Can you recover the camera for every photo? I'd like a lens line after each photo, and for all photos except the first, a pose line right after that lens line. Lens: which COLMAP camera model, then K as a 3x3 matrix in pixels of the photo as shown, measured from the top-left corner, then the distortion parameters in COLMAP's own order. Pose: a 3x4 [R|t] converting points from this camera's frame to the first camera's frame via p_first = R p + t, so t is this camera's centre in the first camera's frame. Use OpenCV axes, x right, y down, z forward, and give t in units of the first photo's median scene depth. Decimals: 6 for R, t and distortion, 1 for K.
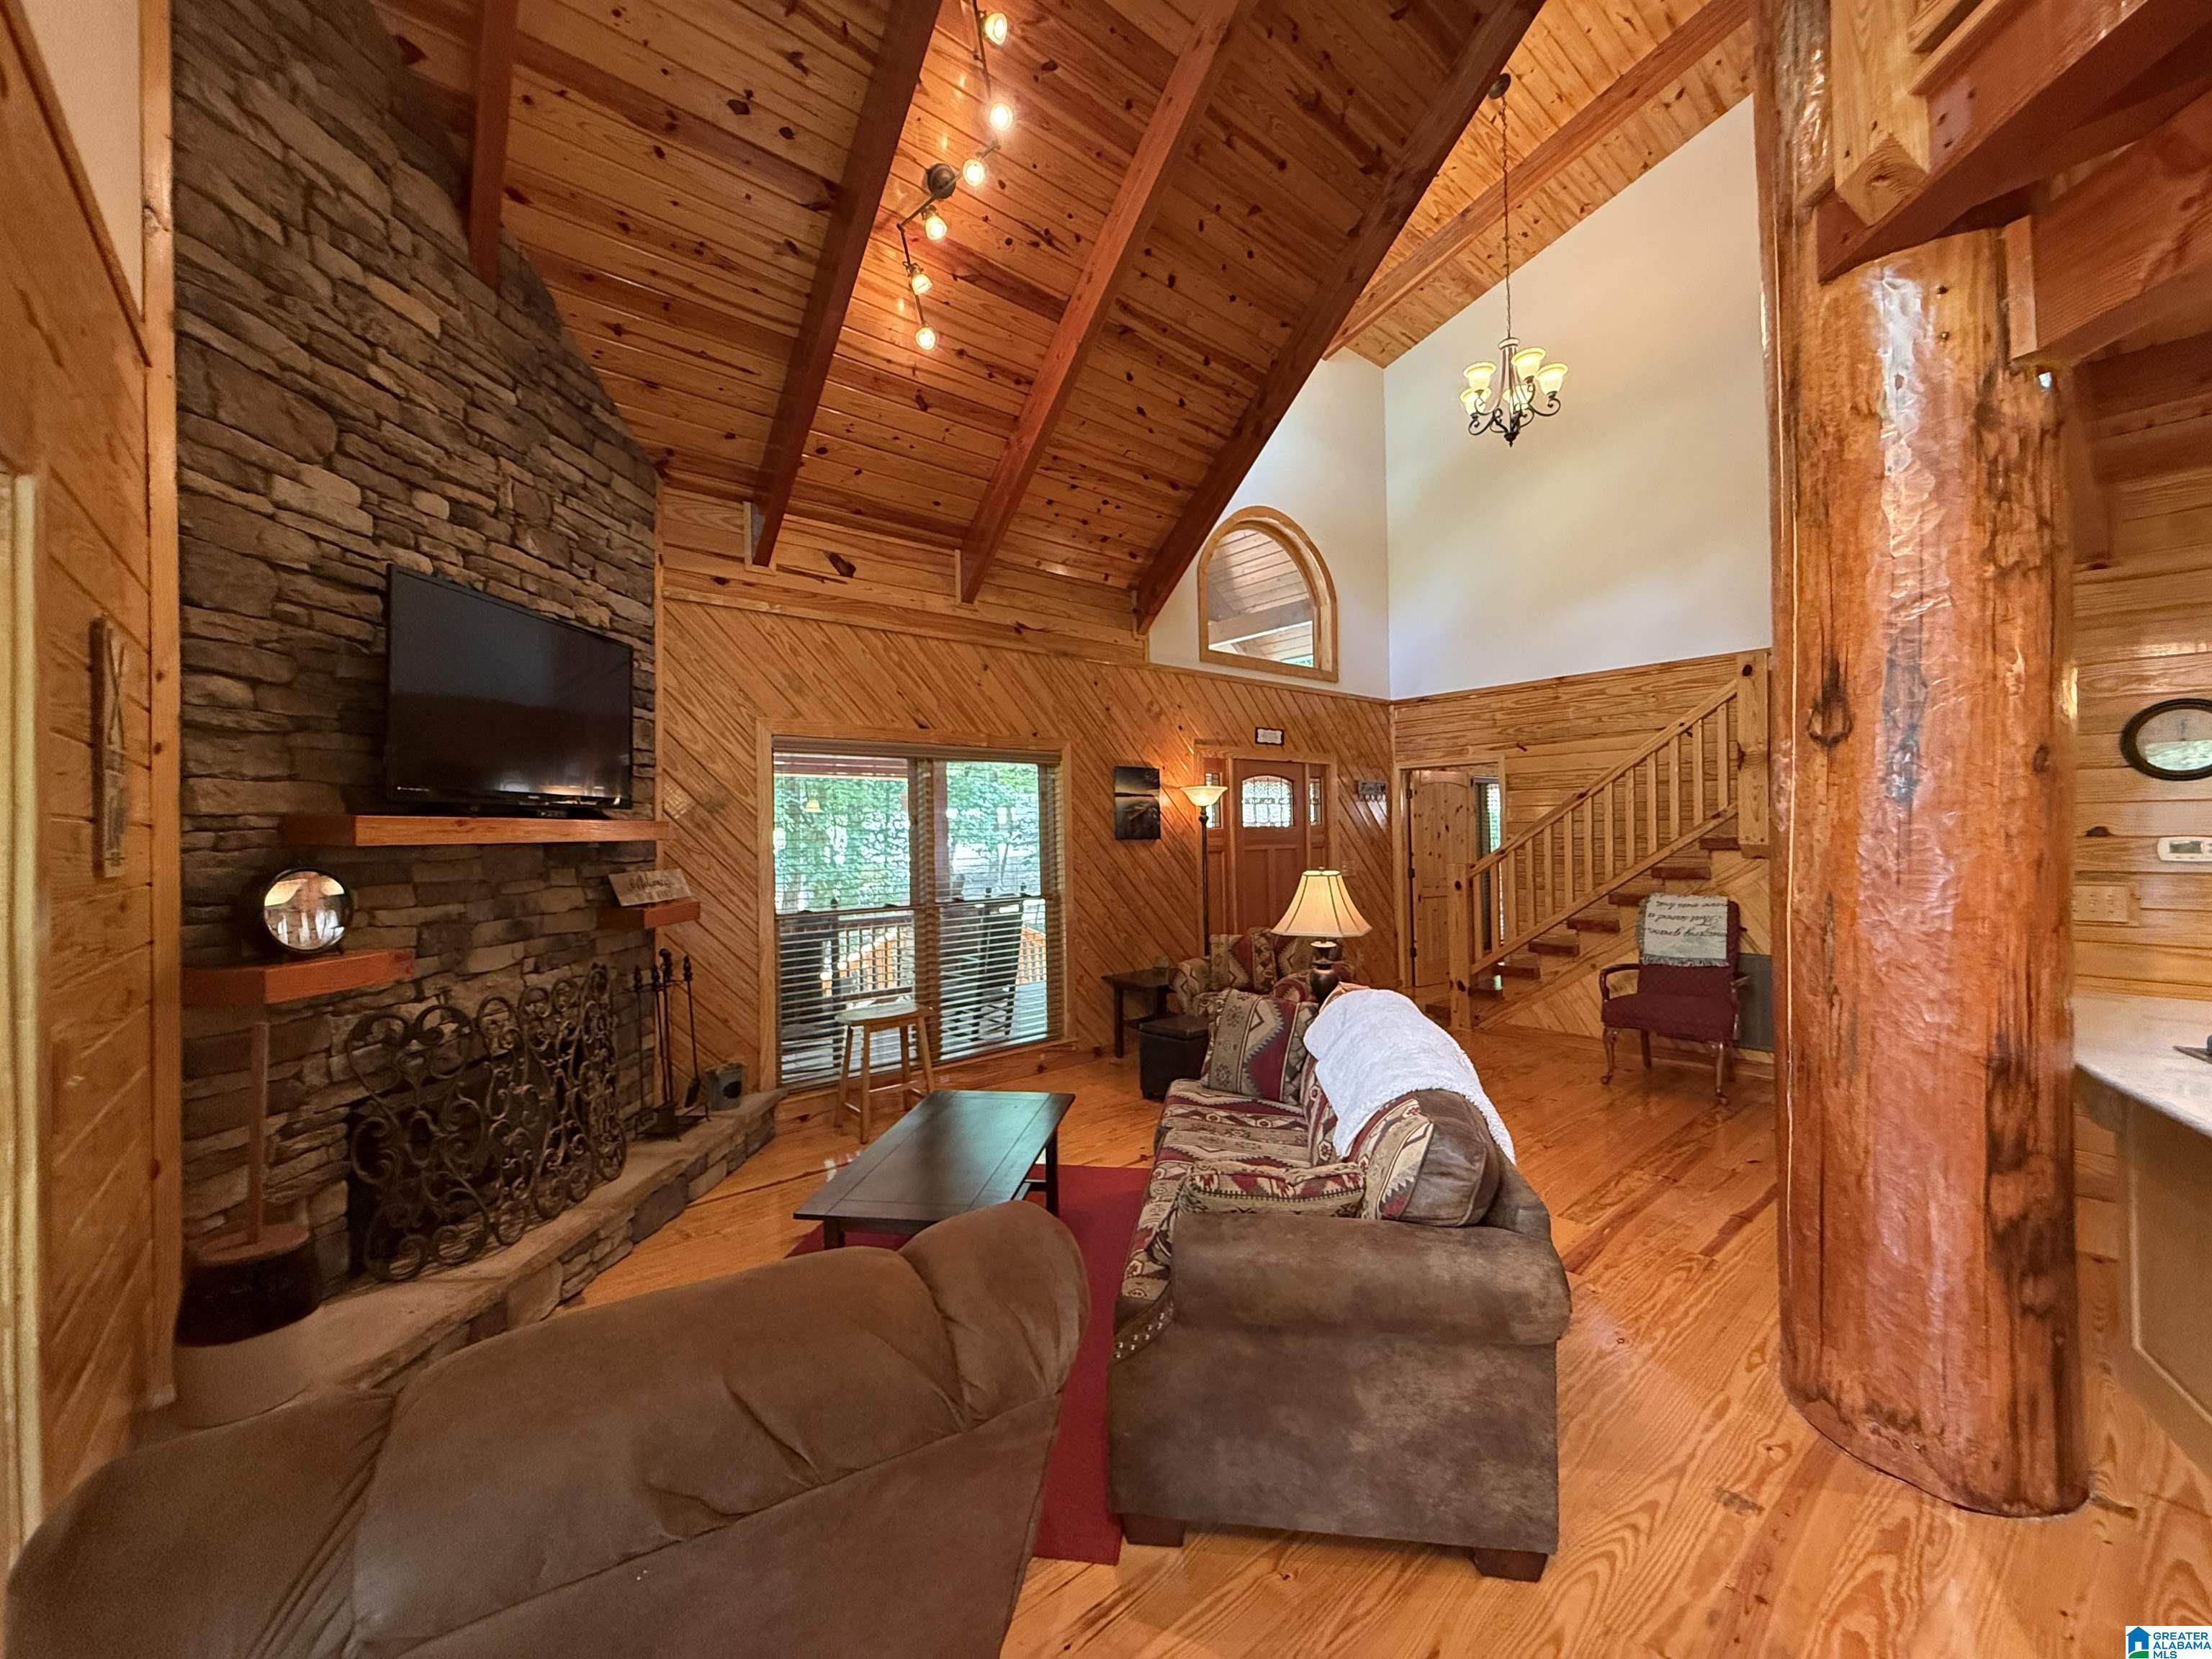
lens RADIAL K [[882.0, 0, 1102.2], [0, 882.0, 827.2], [0, 0, 1]] dist [0.000569, -0.000259]
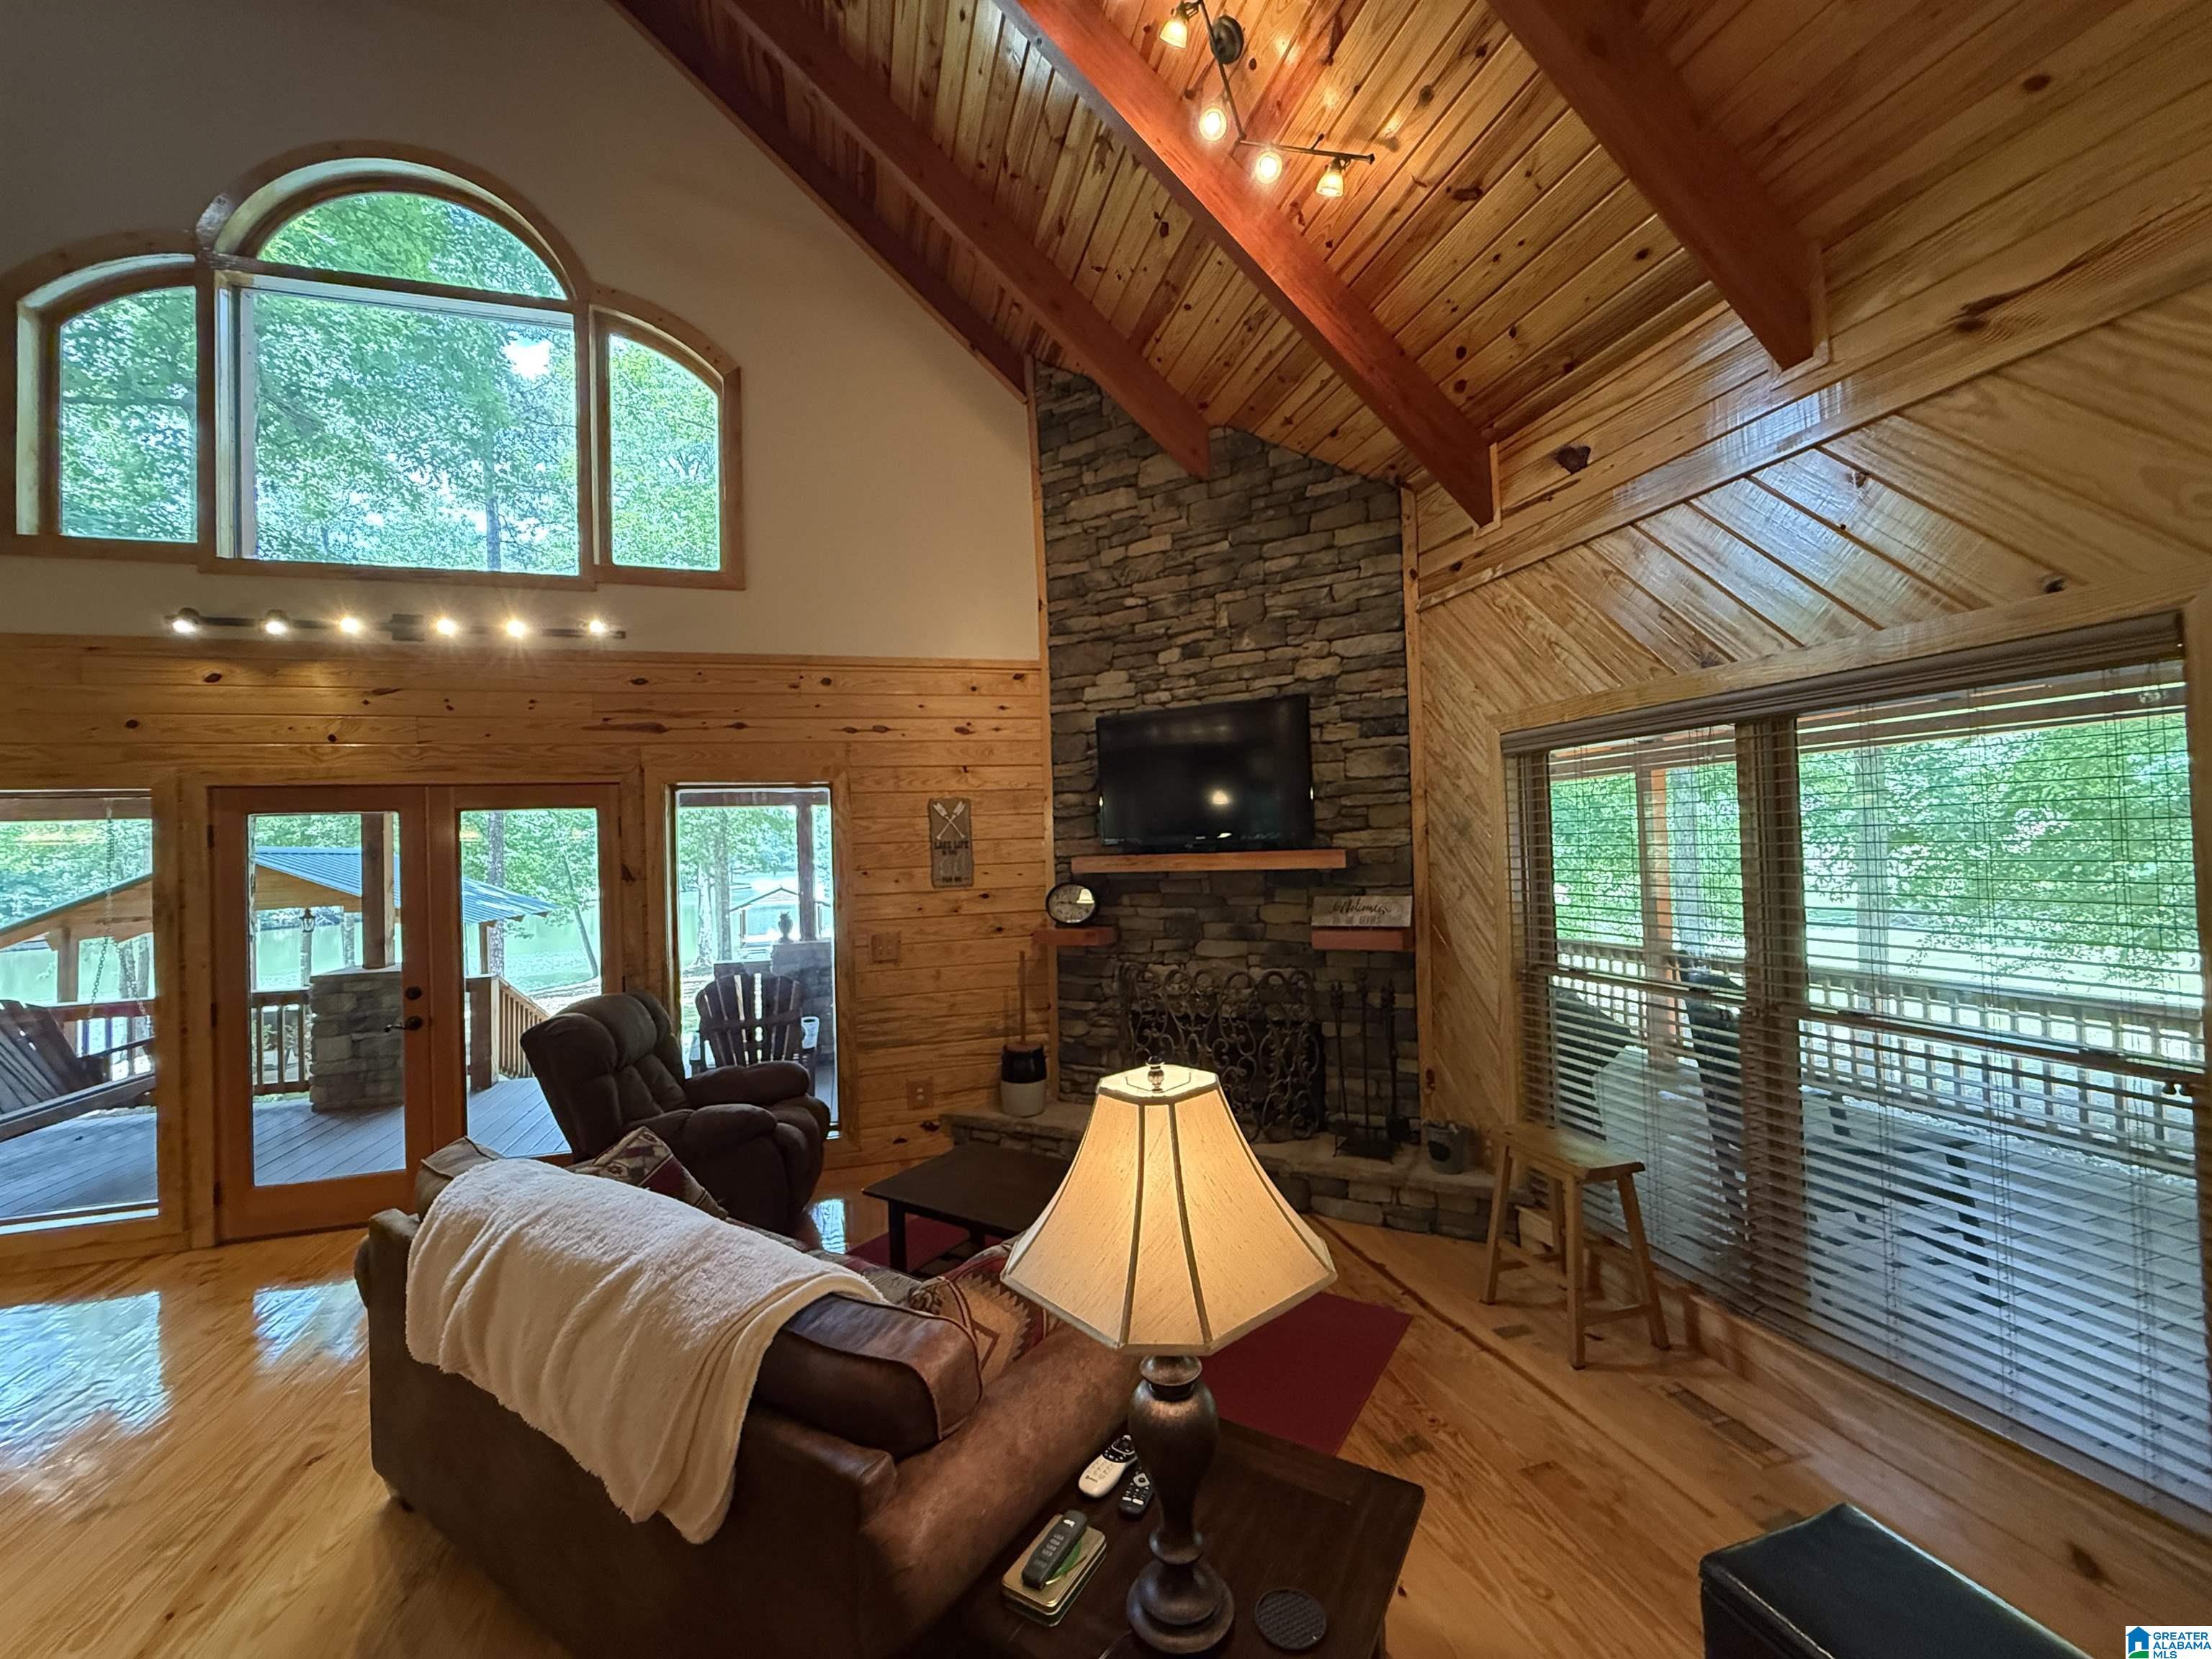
lens RADIAL K [[882.0, 0, 1102.5], [0, 882.0, 825.9], [0, 0, 1]] dist [0.000569, -0.000259]
pose [[-0.410930, 0.010850, -0.911602, 0.598250], [0.047362, 0.998833, -0.009462, -0.040336], [0.910436, -0.047063, -0.410964, 1.226983]]
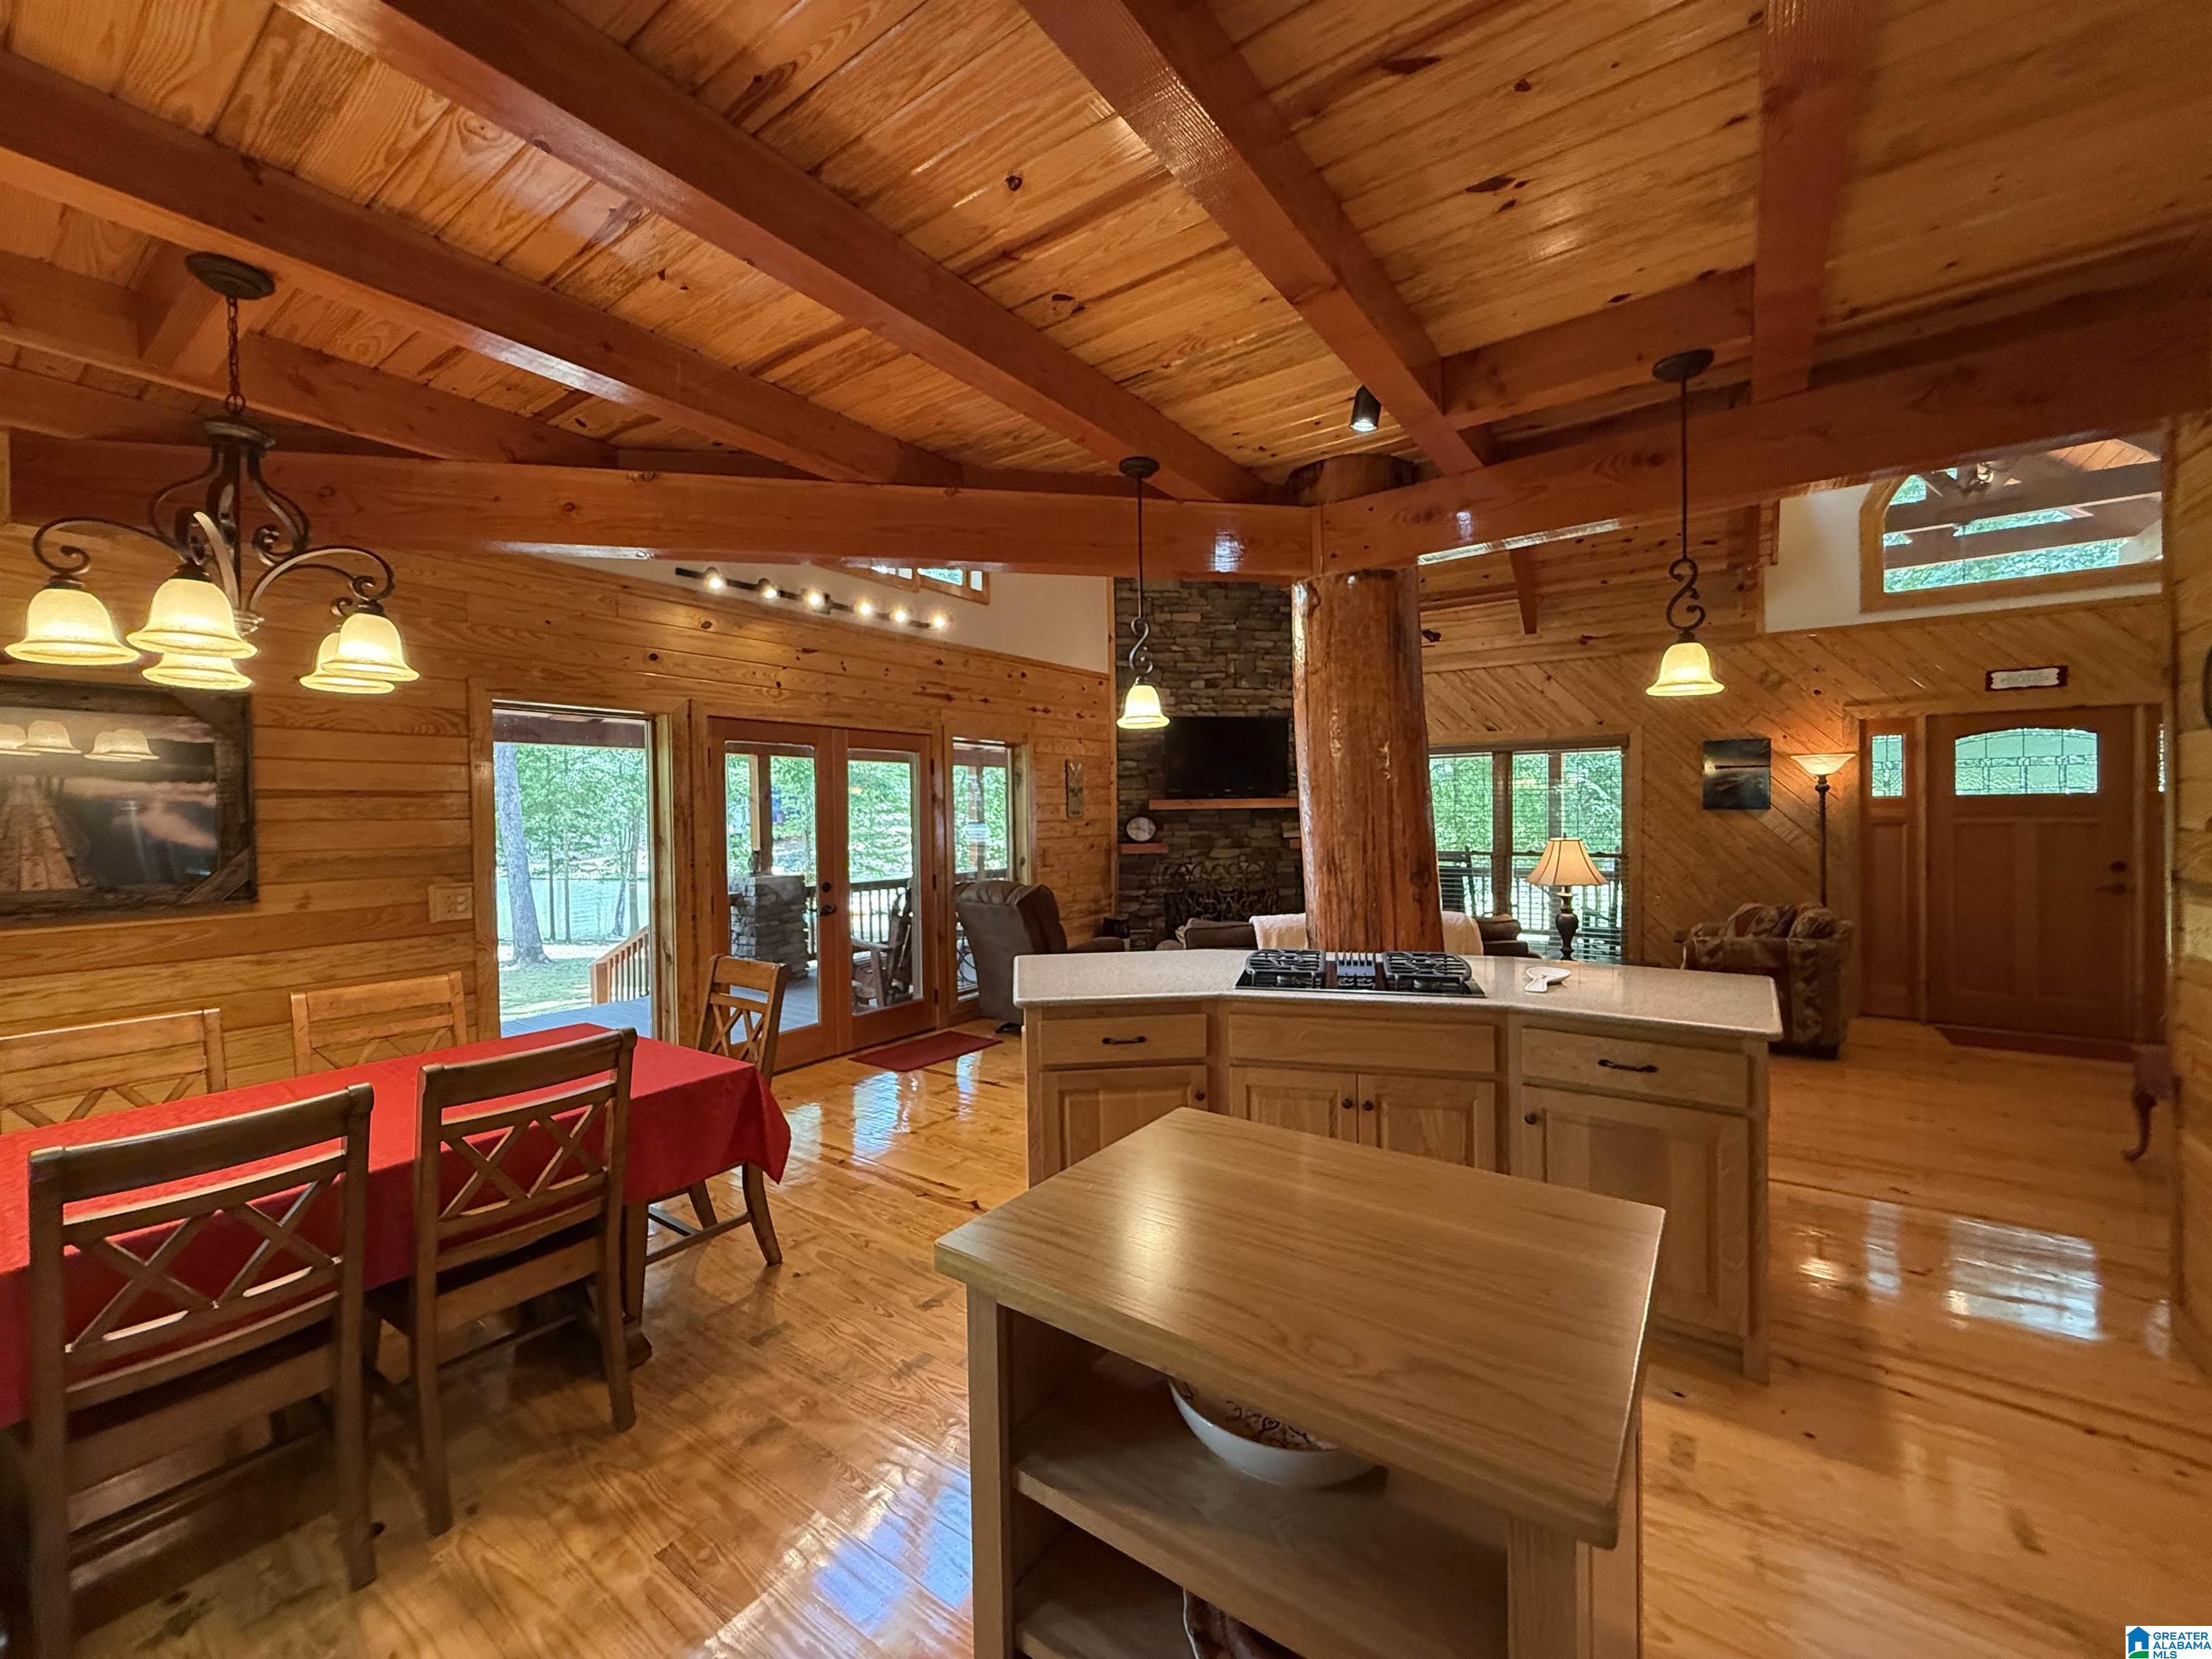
lens RADIAL K [[882.0, 0, 1099.7], [0, 882.0, 823.4], [0, 0, 1]] dist [0.000569, -0.000259]
pose [[0.243716, 0.030058, -0.969381, 1.464775], [0.015521, 0.999271, 0.034887, -0.028425], [0.969722, -0.023548, 0.243072, 0.025510]]
